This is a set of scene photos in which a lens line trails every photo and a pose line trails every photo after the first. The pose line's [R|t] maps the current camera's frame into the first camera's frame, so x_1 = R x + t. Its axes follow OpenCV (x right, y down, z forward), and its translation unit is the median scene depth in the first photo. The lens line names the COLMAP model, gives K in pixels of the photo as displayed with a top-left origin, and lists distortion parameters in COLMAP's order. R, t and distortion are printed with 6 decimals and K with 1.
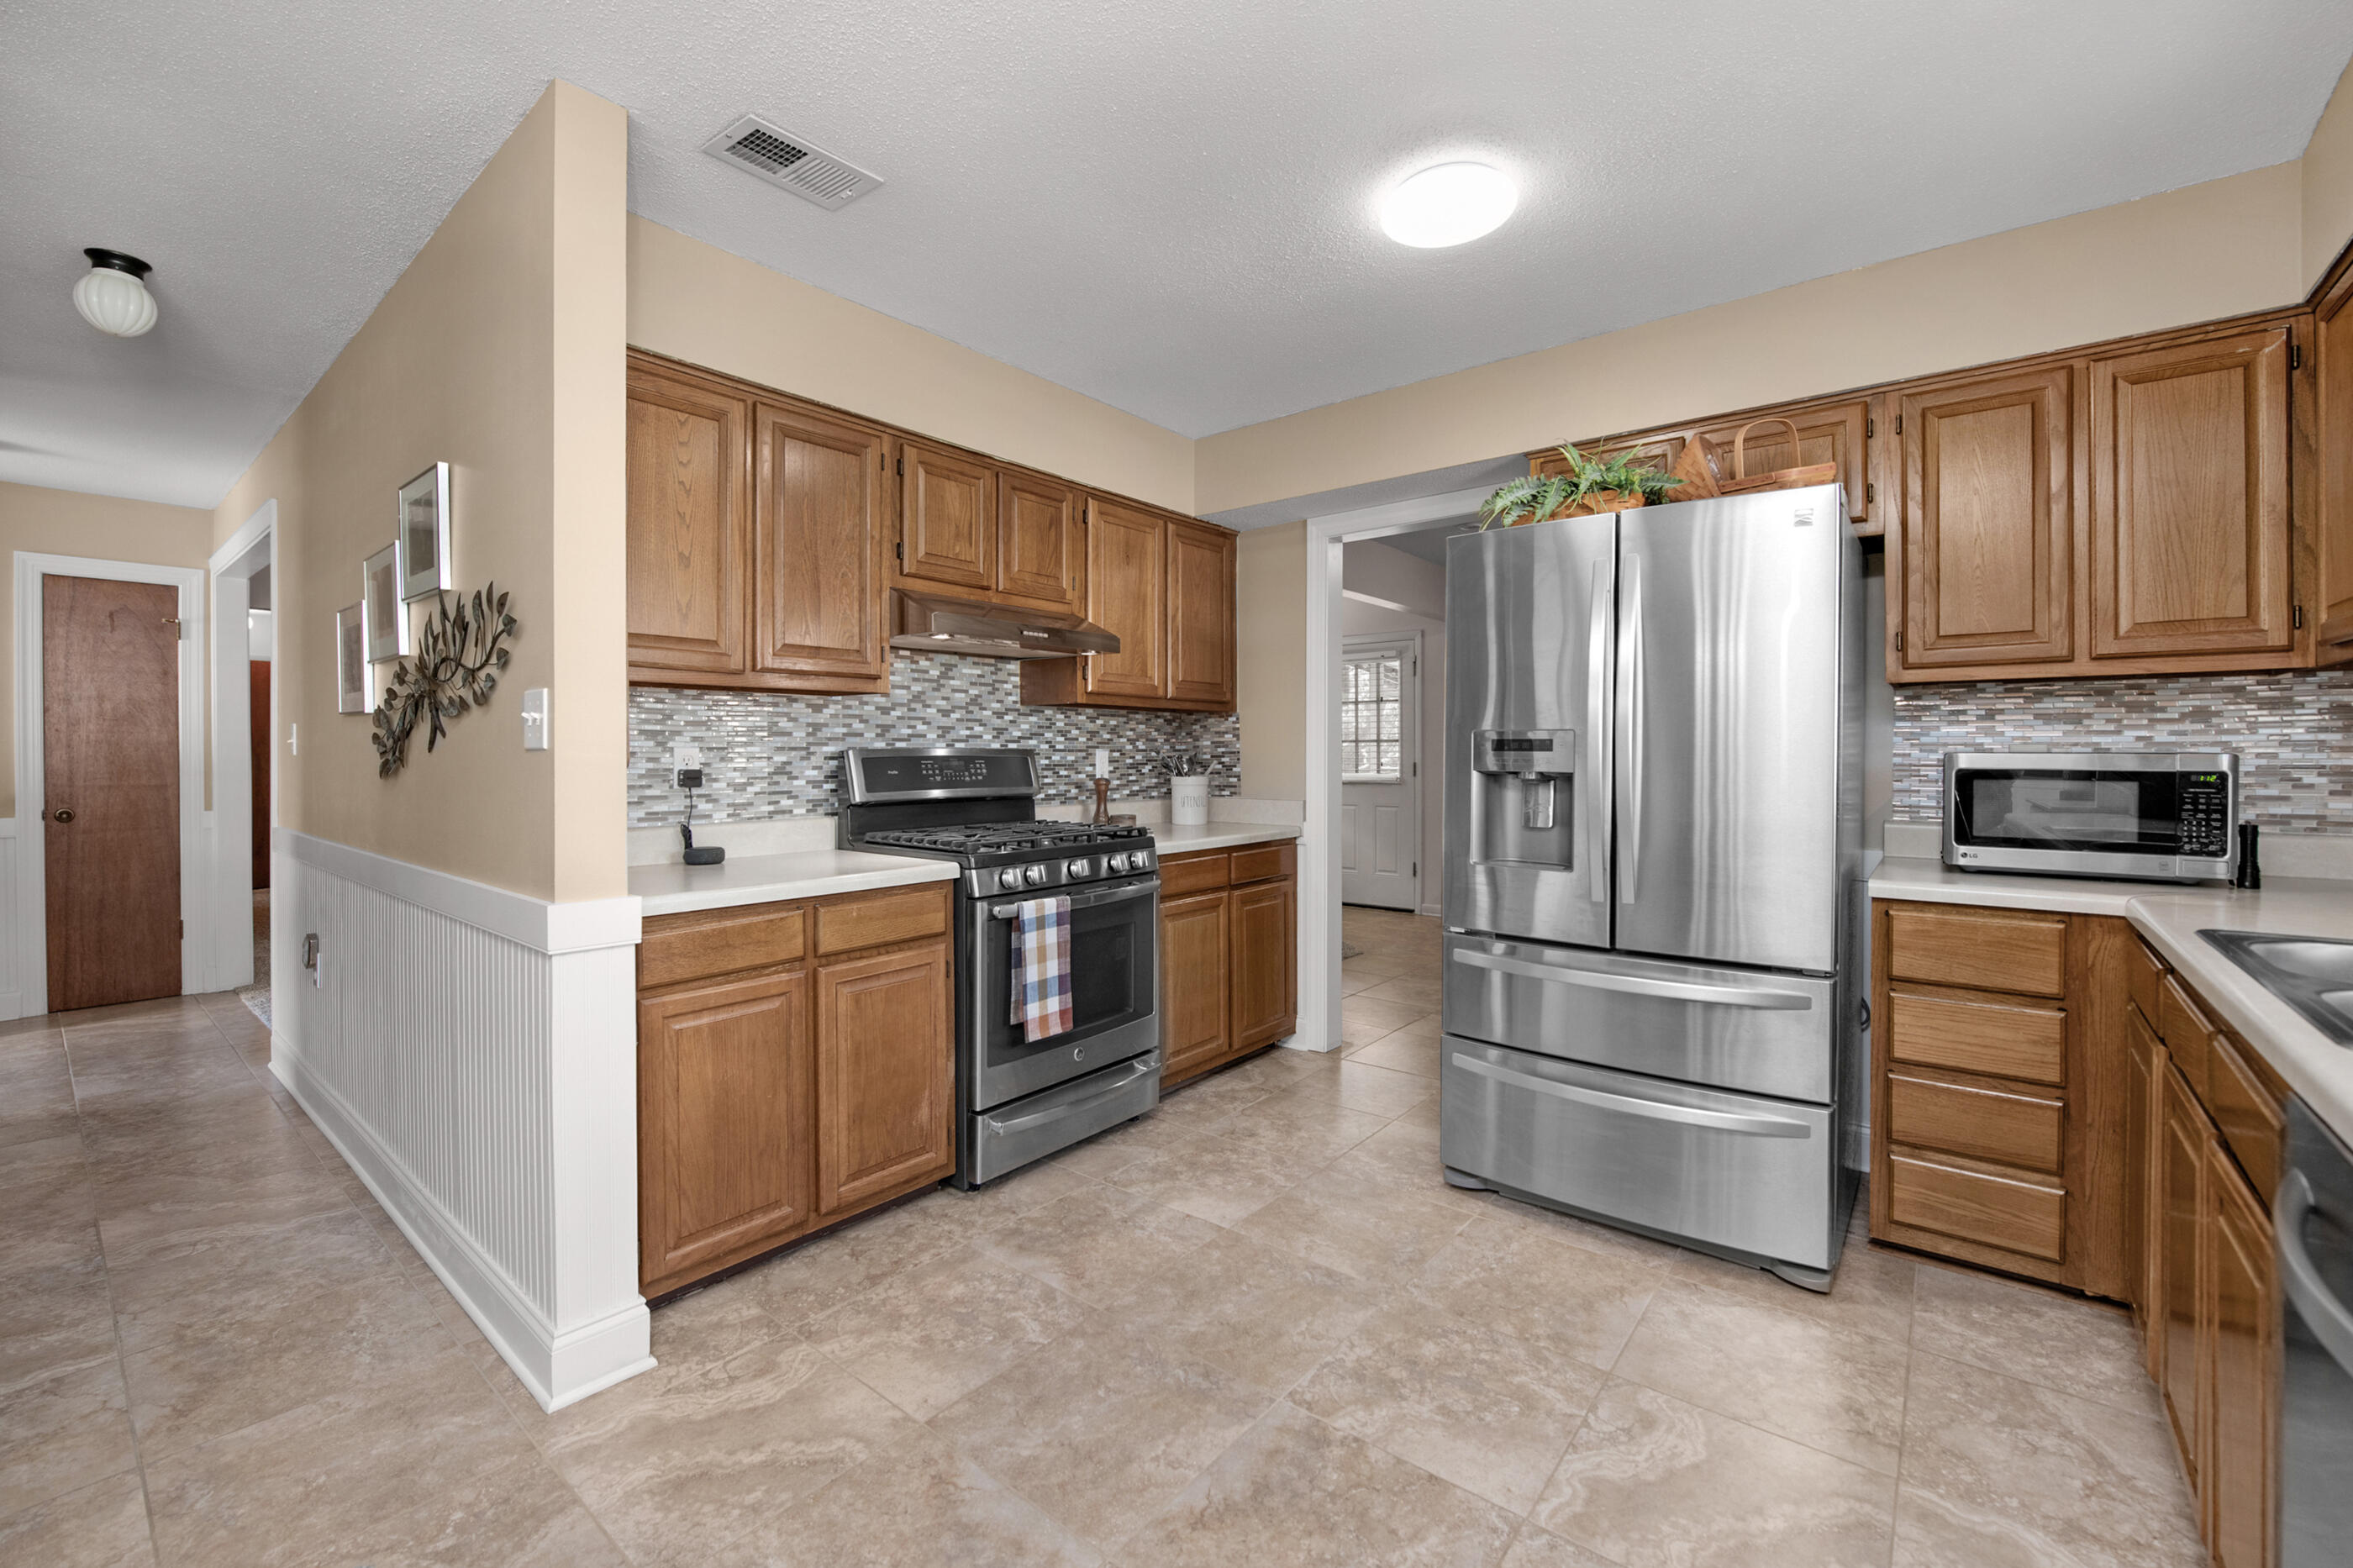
lens RADIAL K [[938.9, 0, 1218.0], [0, 938.9, 751.7], [0, 0, 1]] dist [-0.012717, -0.000067]
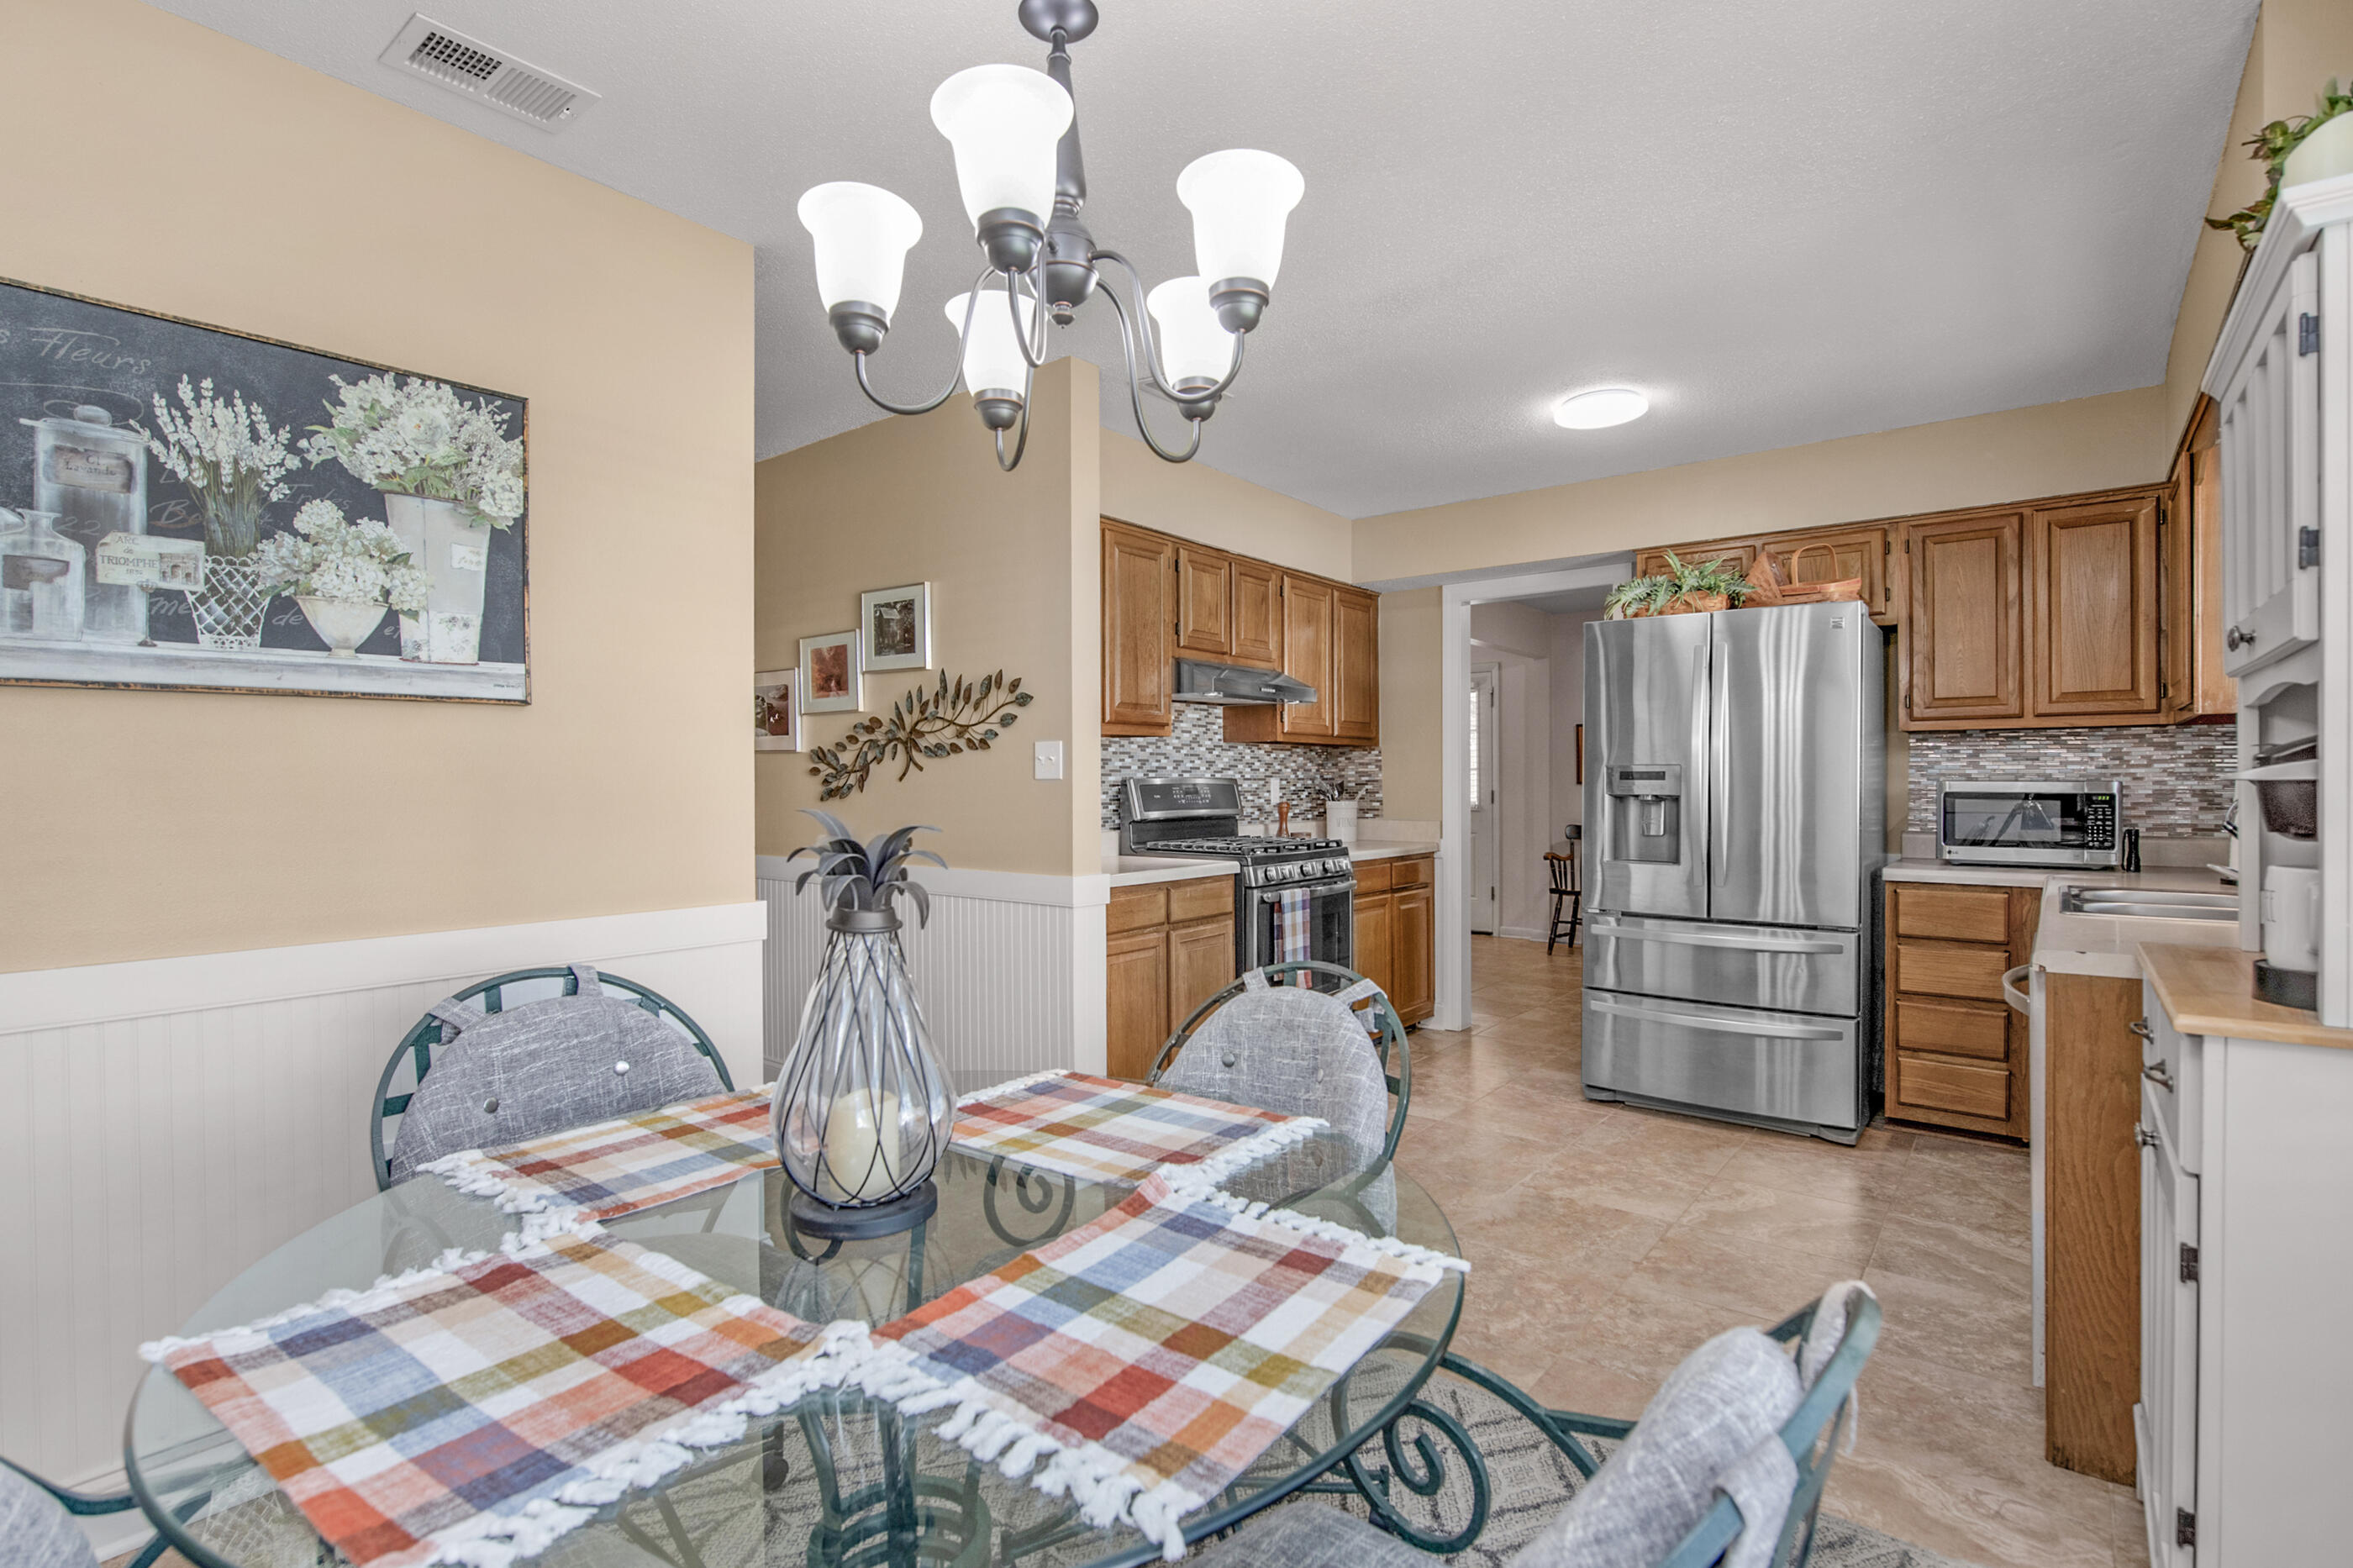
lens RADIAL K [[1138.4, 0, 1237.3], [0, 1138.4, 774.5], [0, 0, 1]] dist [-0.004810, -0.000186]
pose [[0.998931, -0.000299, 0.046229, -0.326052], [0.000500, 0.999990, -0.004335, -0.001442], [-0.046227, 0.004353, 0.998921, -0.606645]]
